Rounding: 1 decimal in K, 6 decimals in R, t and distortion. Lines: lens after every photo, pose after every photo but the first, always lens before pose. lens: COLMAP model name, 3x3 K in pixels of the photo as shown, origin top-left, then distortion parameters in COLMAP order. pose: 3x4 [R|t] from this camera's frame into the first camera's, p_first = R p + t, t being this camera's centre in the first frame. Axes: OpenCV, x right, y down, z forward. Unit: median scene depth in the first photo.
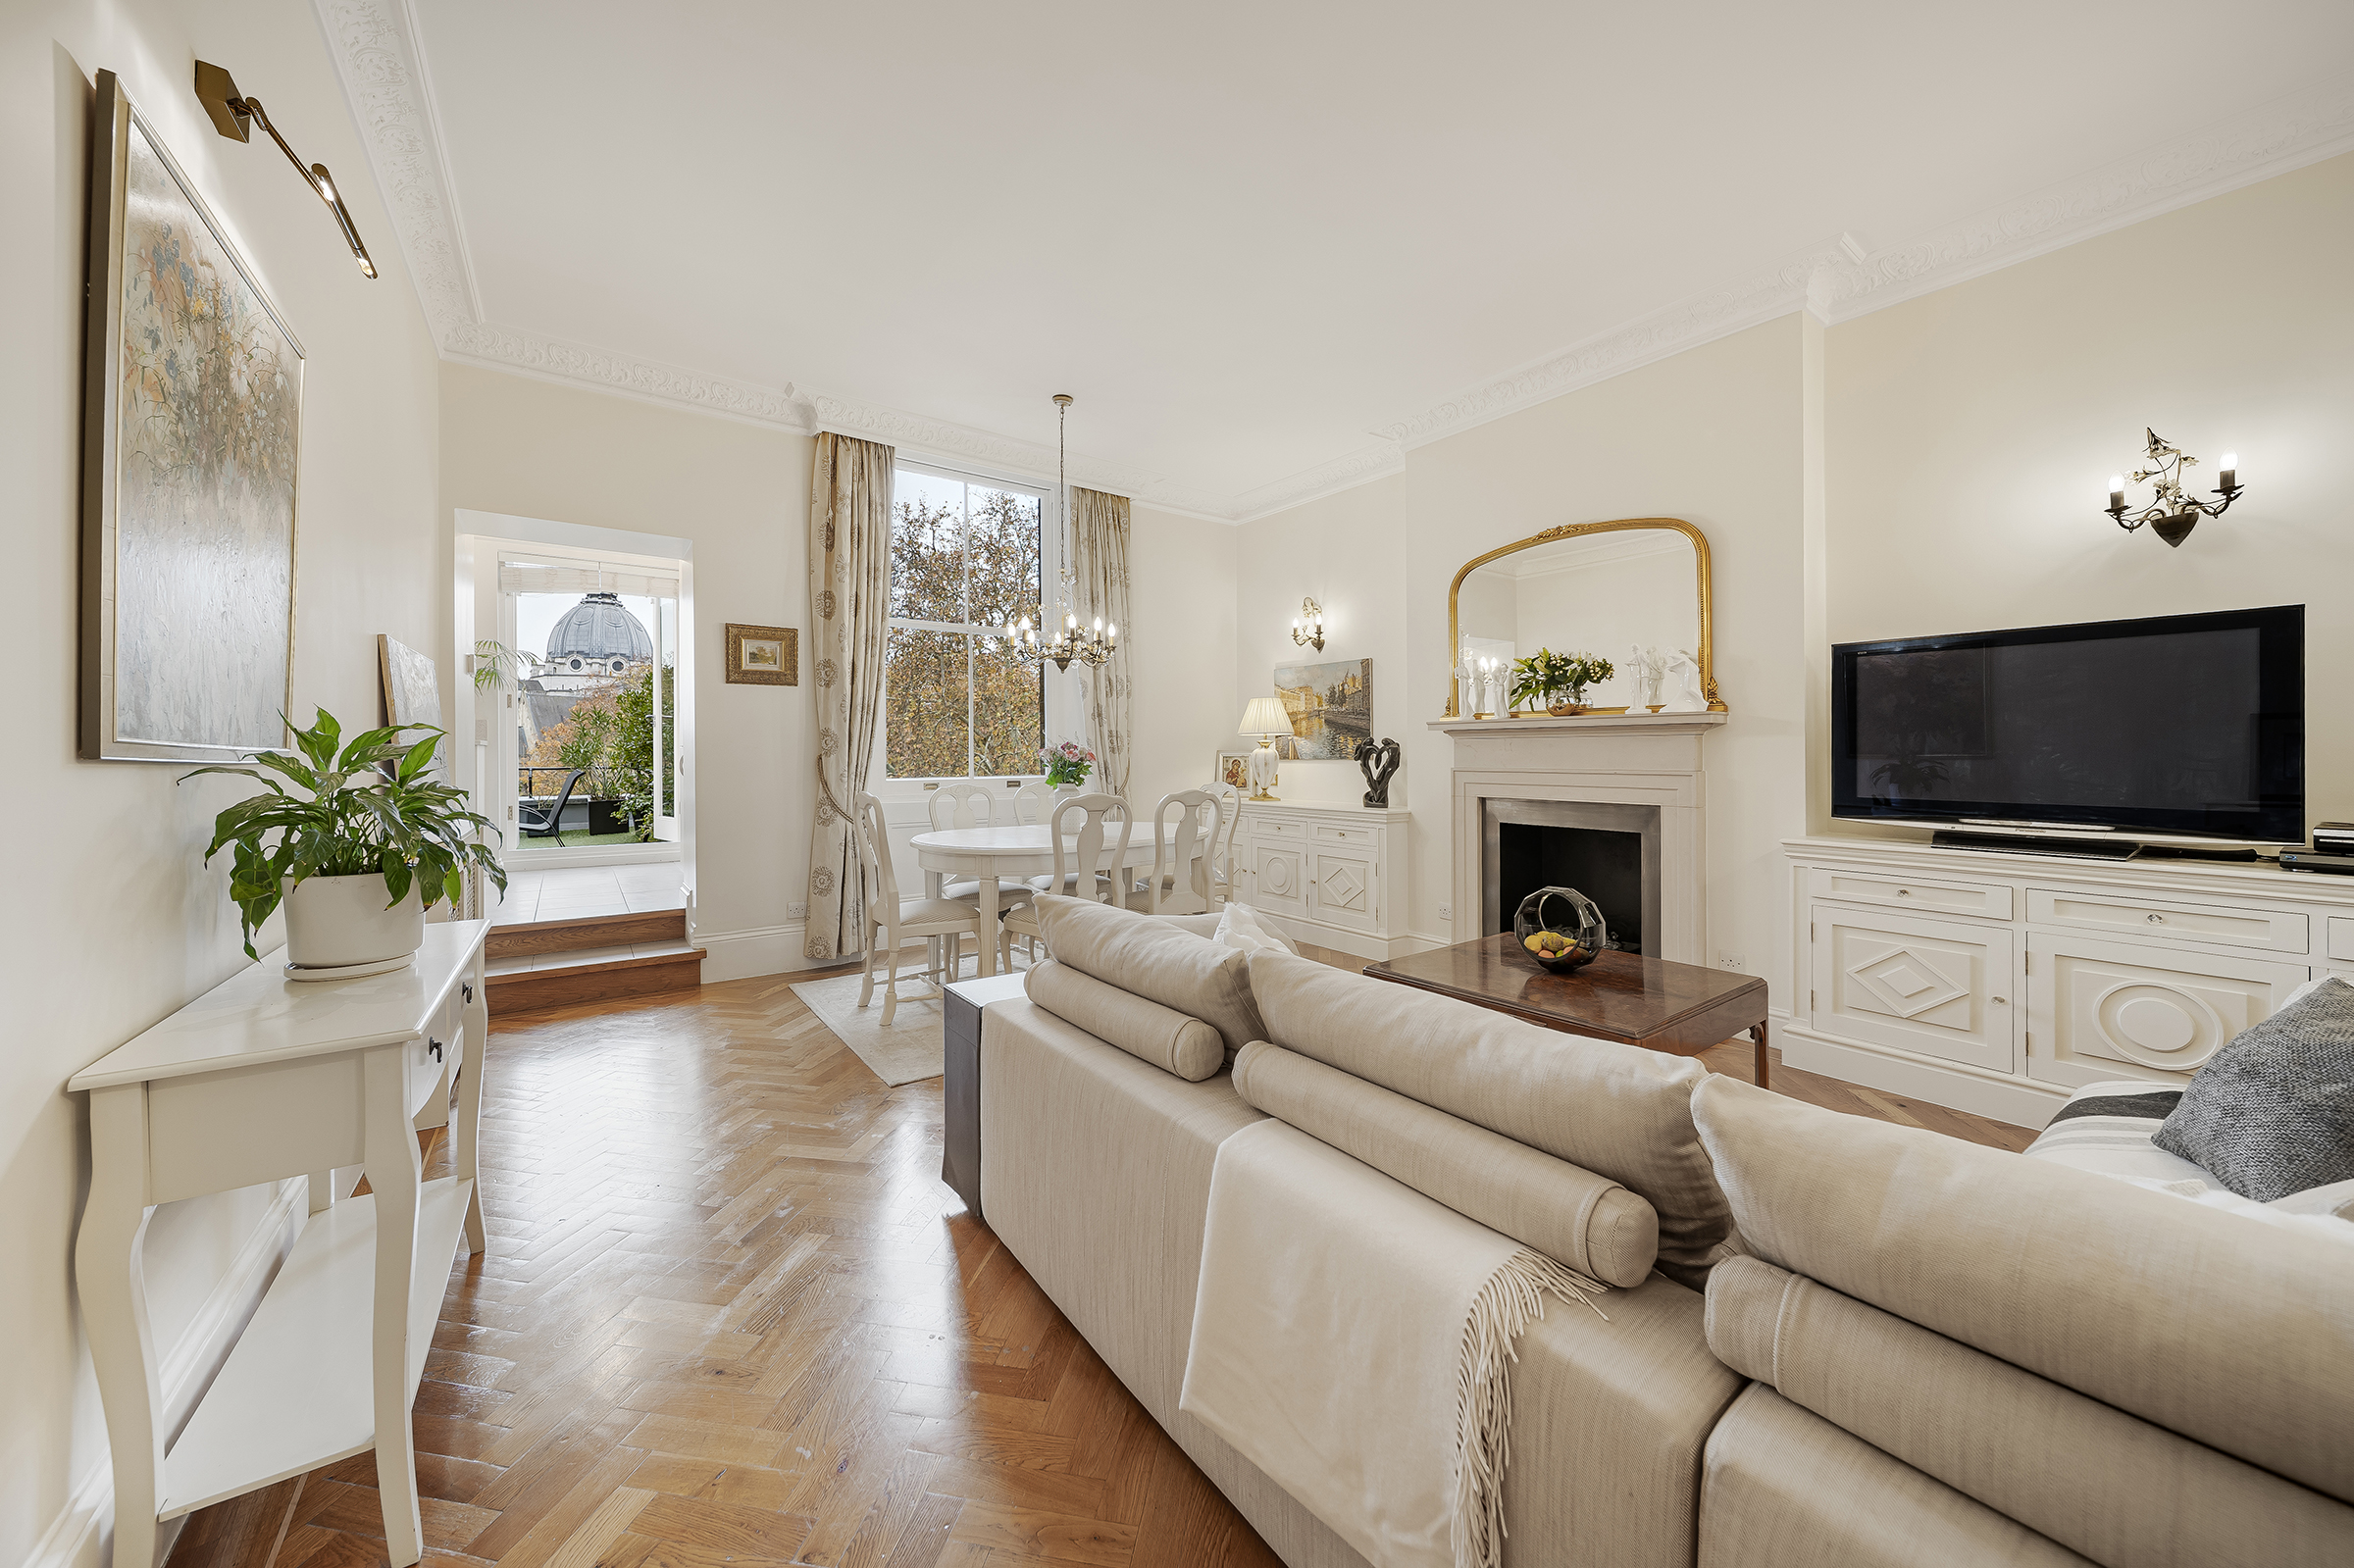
lens RADIAL K [[848.5, 0, 1175.6], [0, 848.5, 744.6], [0, 0, 1]] dist [-0.007603, -0.000532]
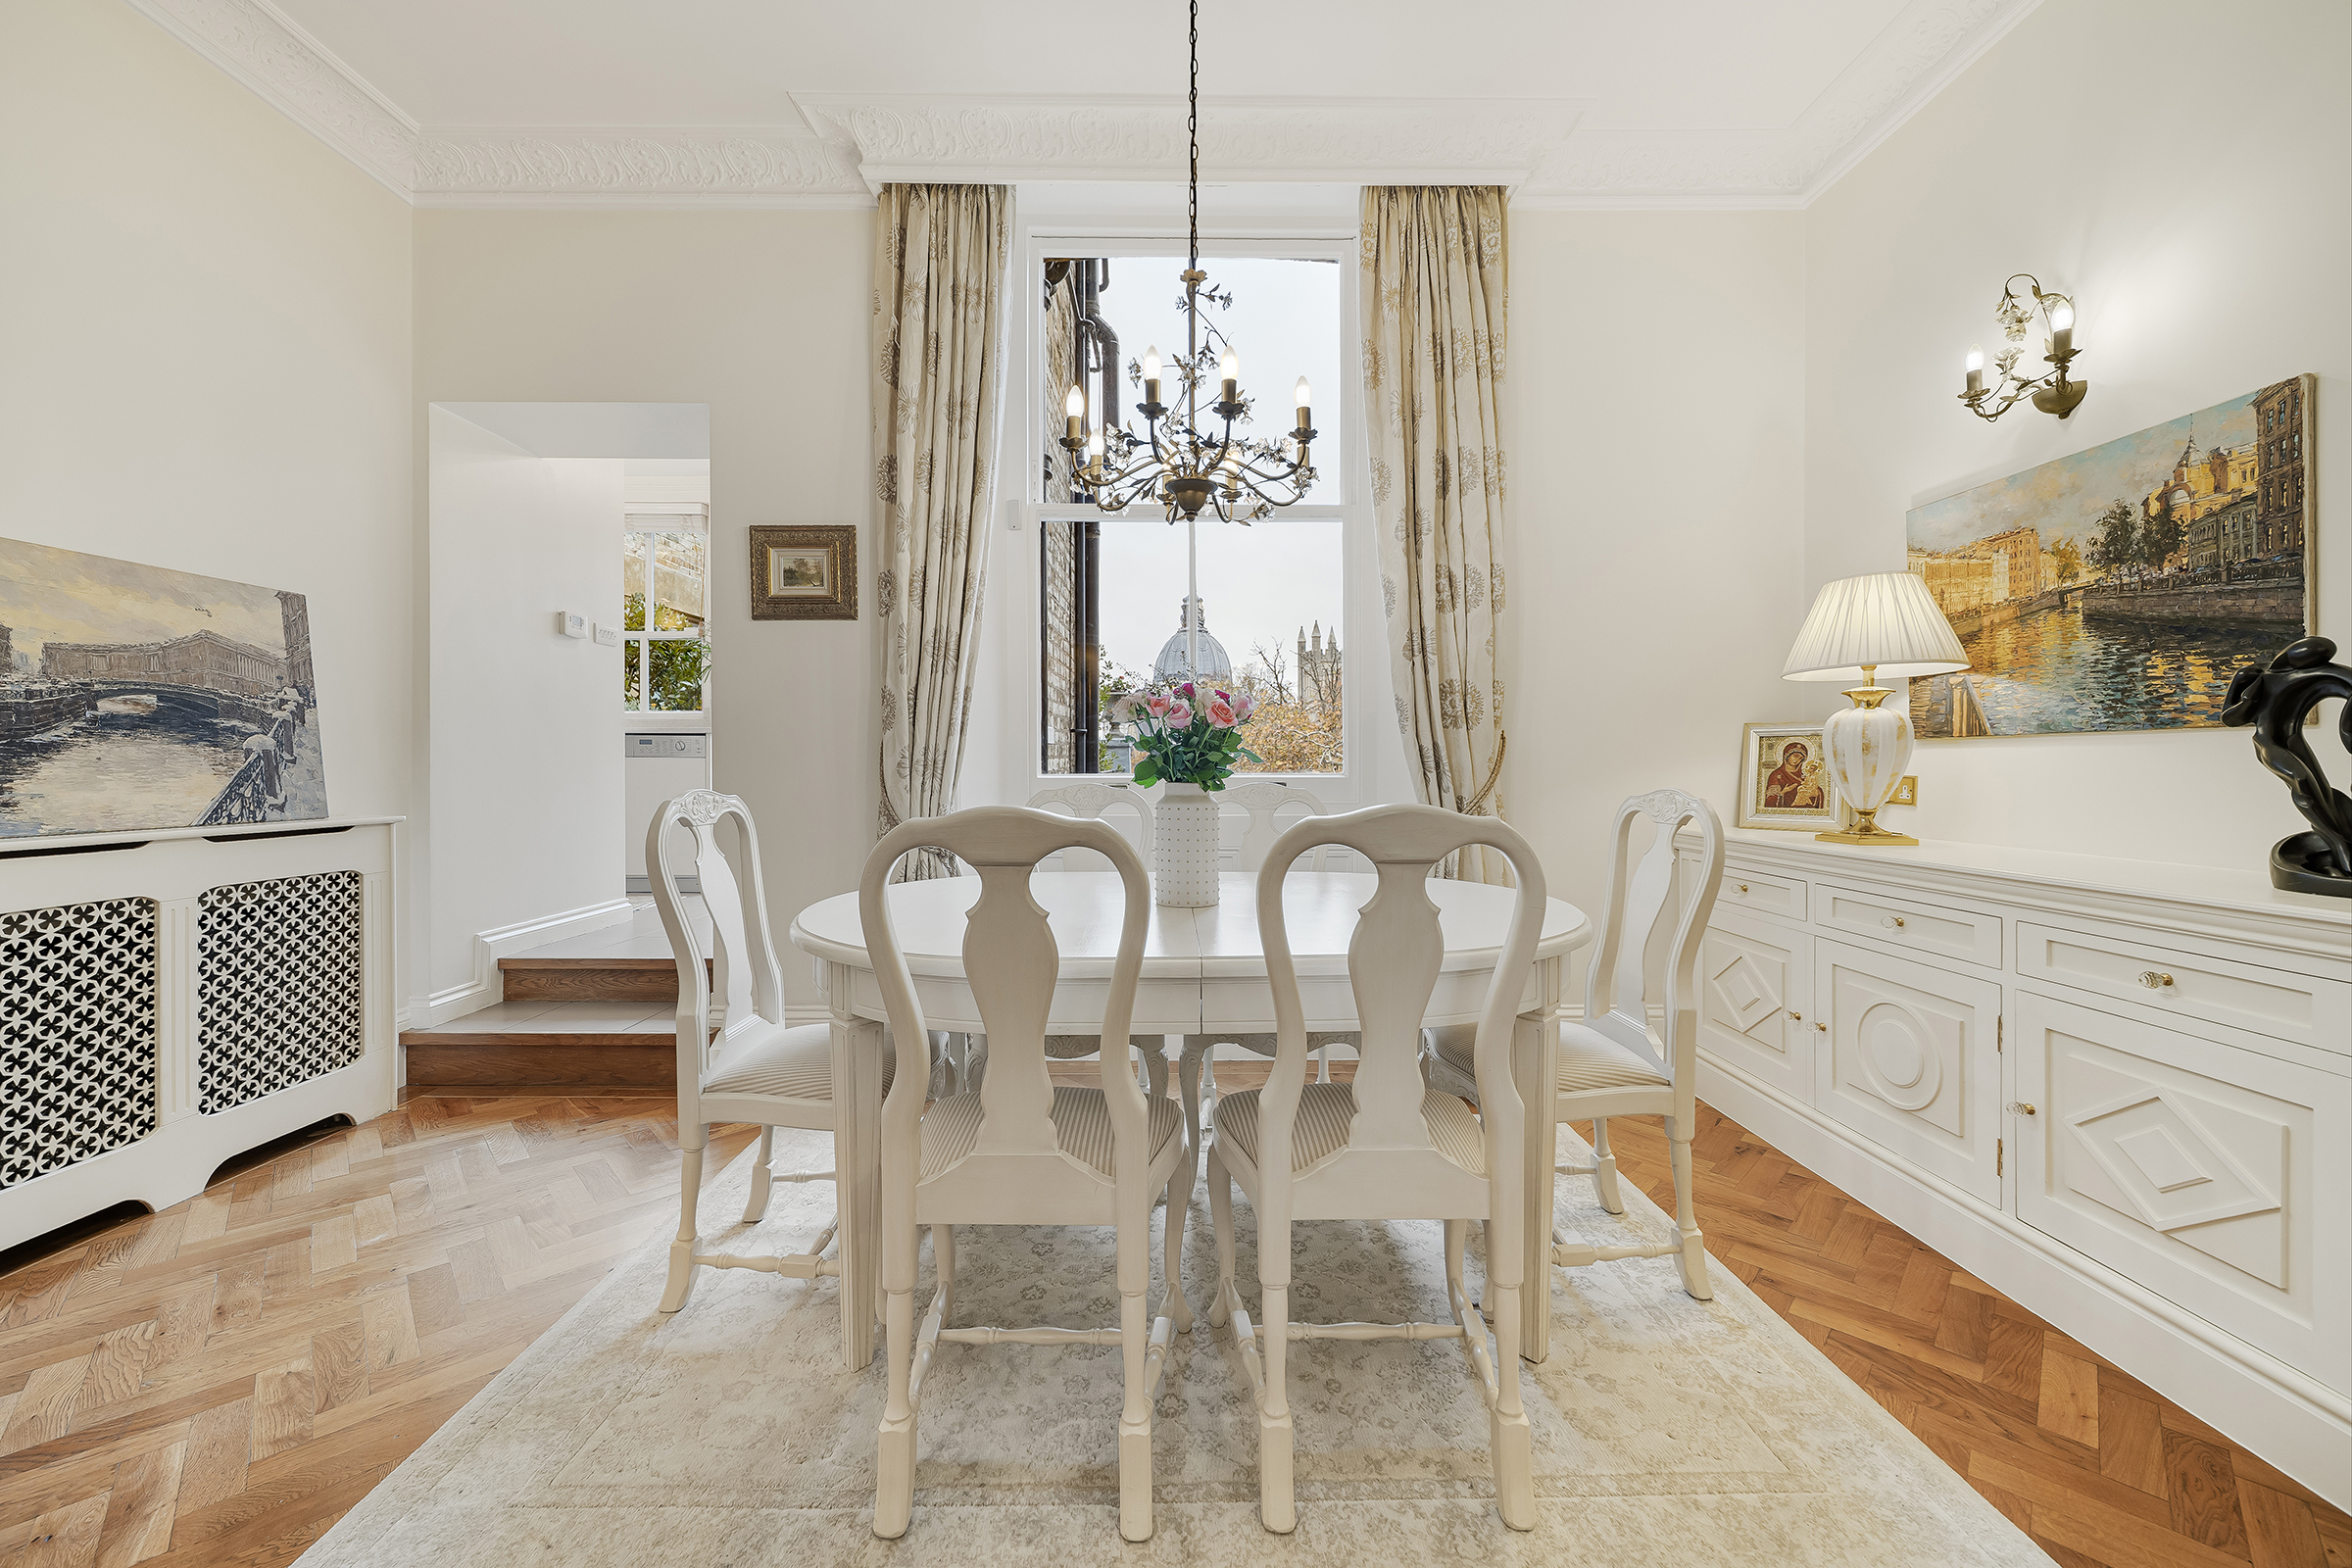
lens RADIAL K [[891.8, 0, 1158.3], [0, 891.8, 769.7], [0, 0, 1]] dist [-0.001726, -0.000602]
pose [[0.801106, 0.004214, -0.598508, 0.103210], [0.006208, 0.999863, 0.015348, 0.027890], [0.598490, -0.016011, 0.800970, 0.552638]]
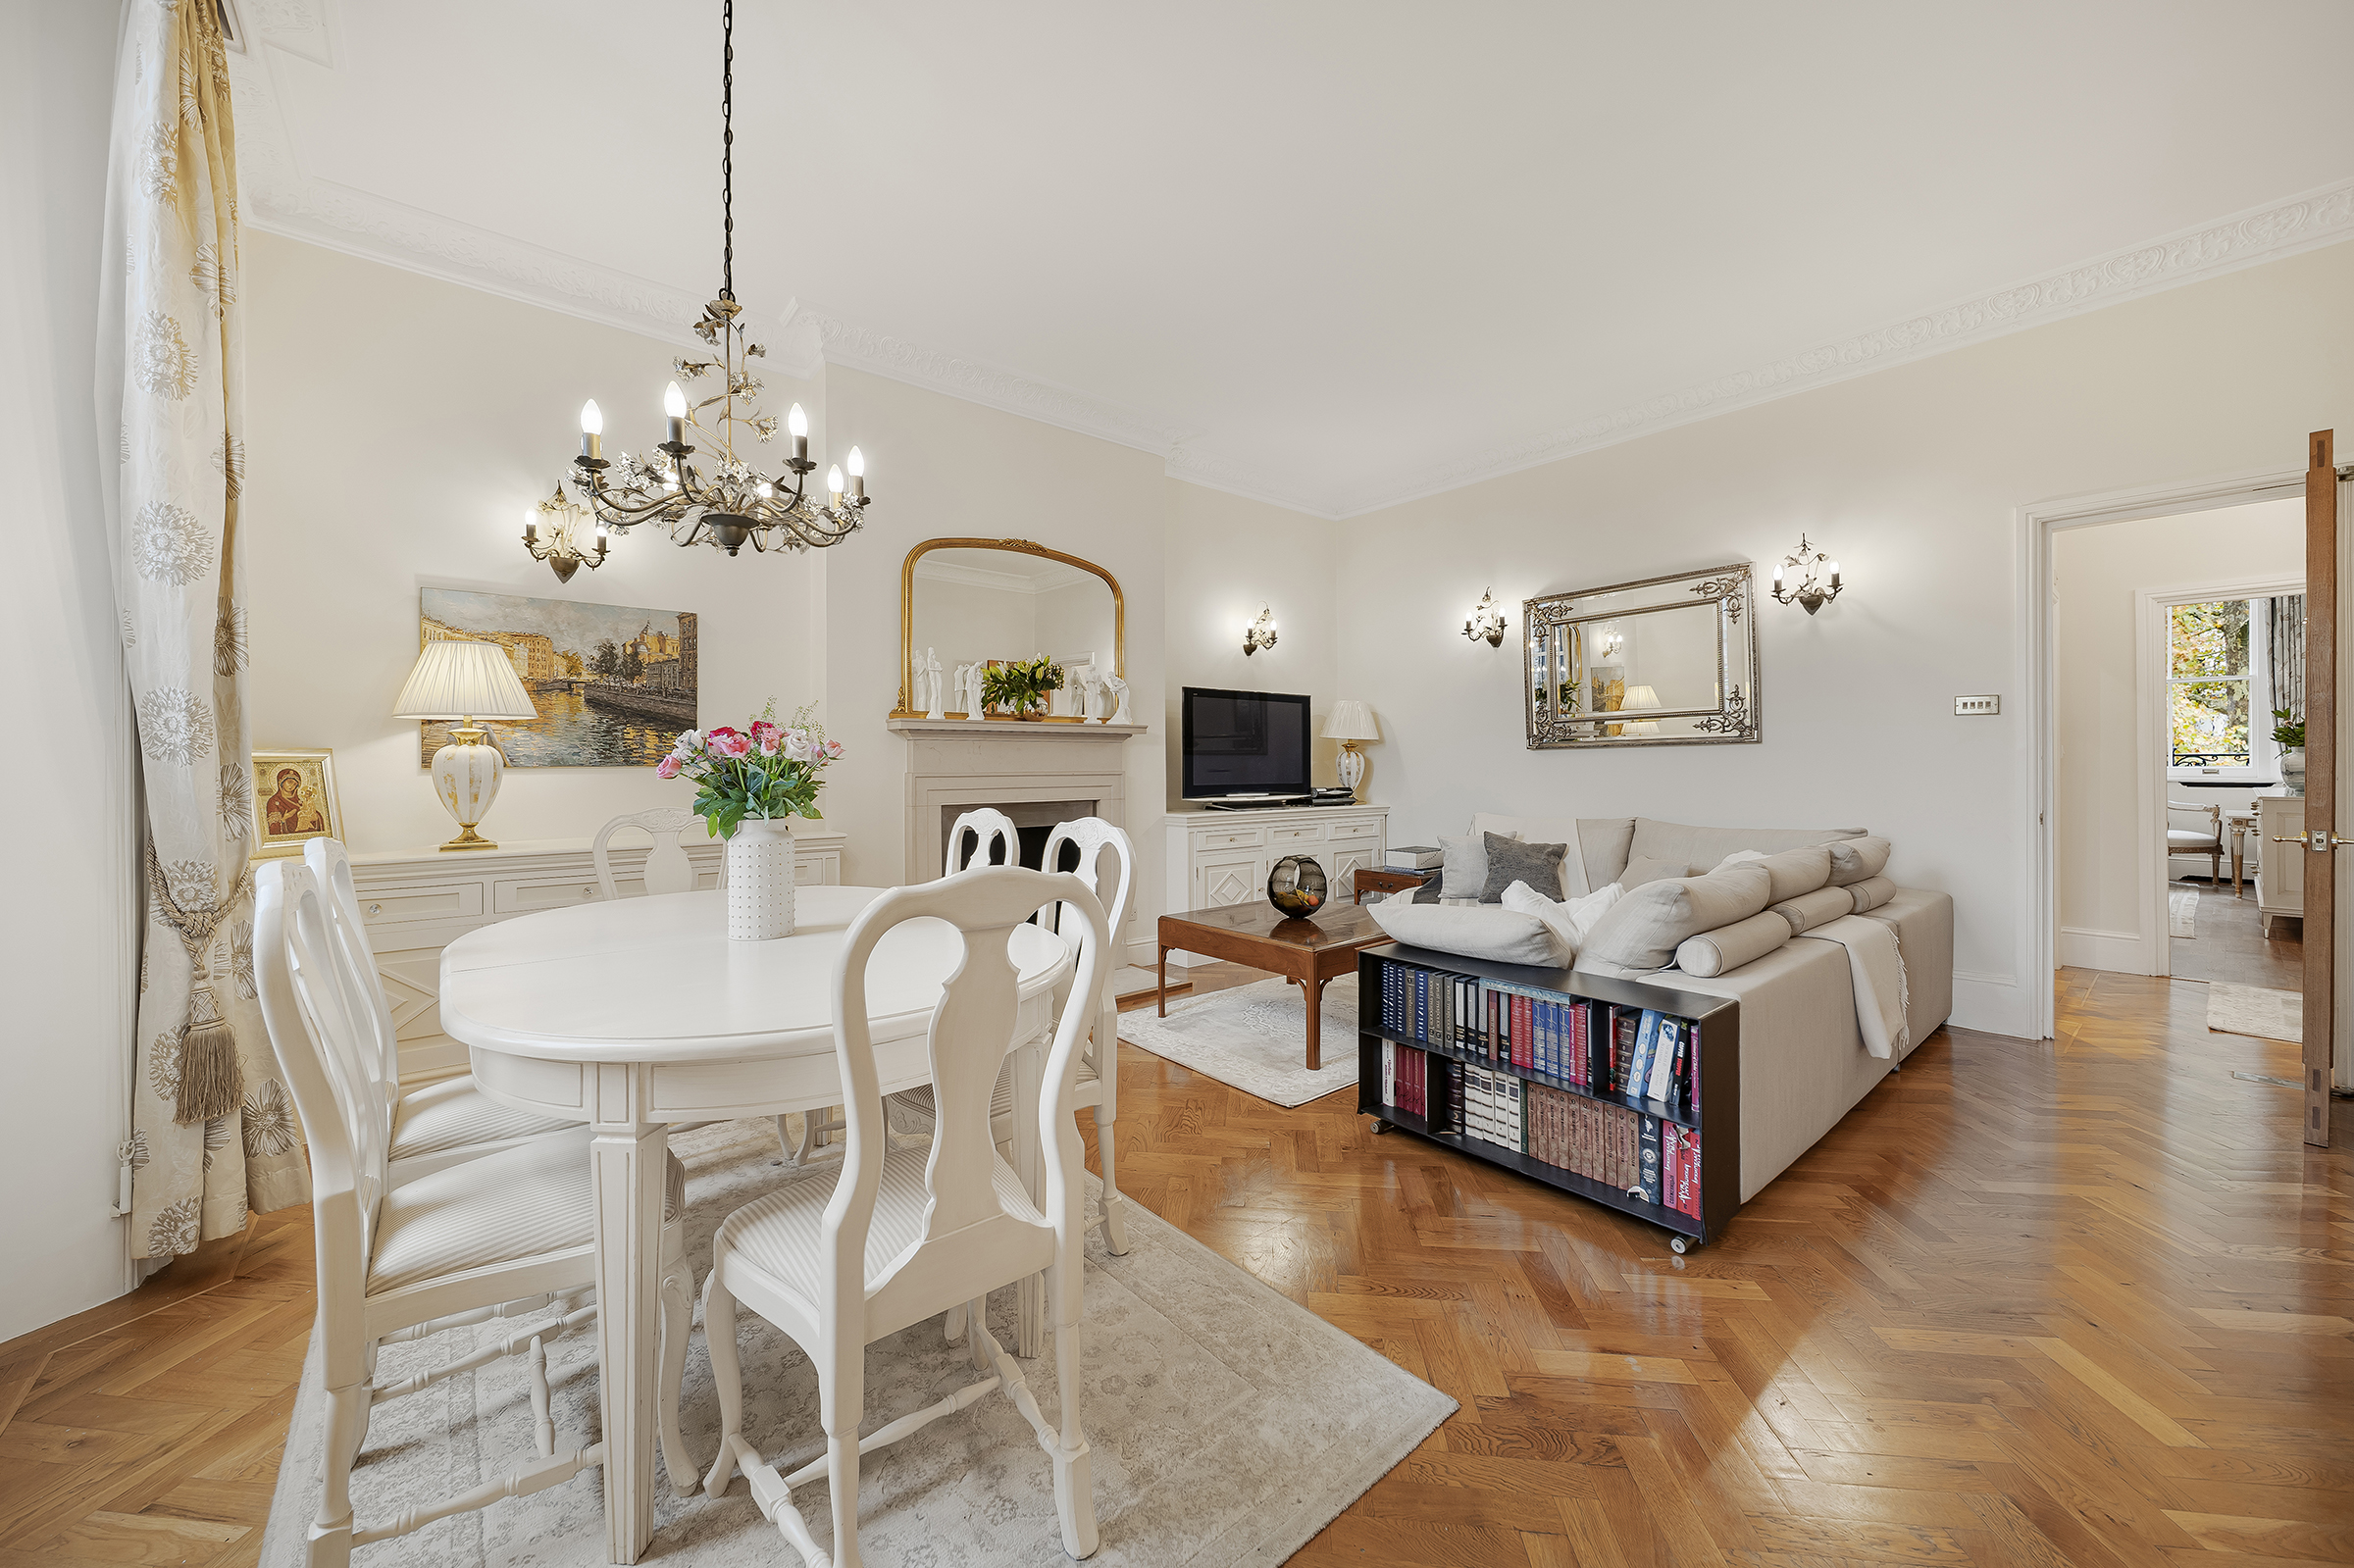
lens RADIAL K [[848.5, 0, 1167.8], [0, 848.5, 758.2], [0, 0, 1]] dist [-0.007603, -0.000532]
pose [[-0.065030, 0.006285, 0.997864, -0.486485], [-0.007238, 0.999951, -0.006770, 0.014566], [-0.997857, -0.007663, -0.064981, 0.715276]]
